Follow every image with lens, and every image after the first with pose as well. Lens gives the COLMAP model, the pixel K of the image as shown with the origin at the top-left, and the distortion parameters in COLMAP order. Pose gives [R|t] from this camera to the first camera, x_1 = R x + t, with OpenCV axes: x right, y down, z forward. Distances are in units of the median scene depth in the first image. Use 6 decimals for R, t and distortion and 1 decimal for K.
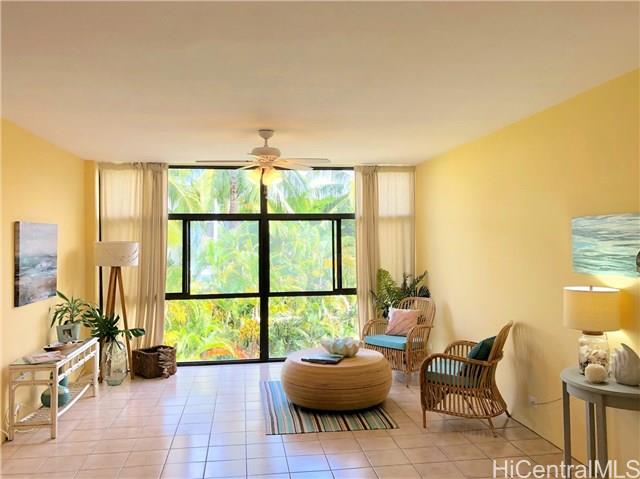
lens RADIAL K [[528.1, 0, 320.0], [0, 528.1, 239.5], [0, 0, 1]] dist [0.038678, -0.010461]
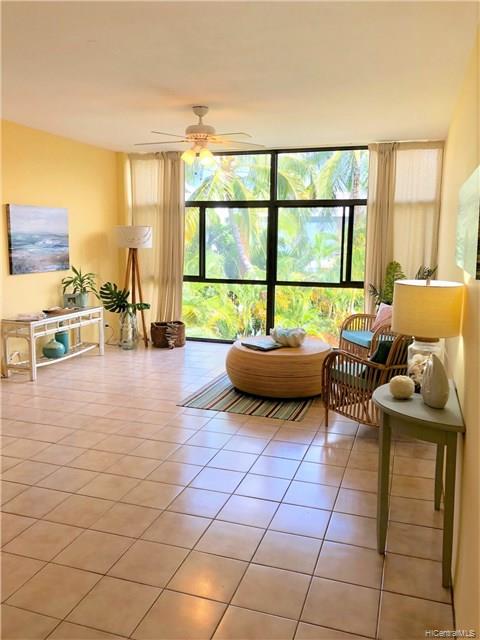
lens RADIAL K [[503.6, 0, 240.0], [0, 503.6, 320.0], [0, 0, 1]] dist [0.054207, -0.004458]
pose [[0.904038, 0.090520, -0.417757, 0.279114], [-0.019580, 0.985063, 0.171075, 0.011837], [0.427003, -0.146479, 0.892307, 0.106370]]
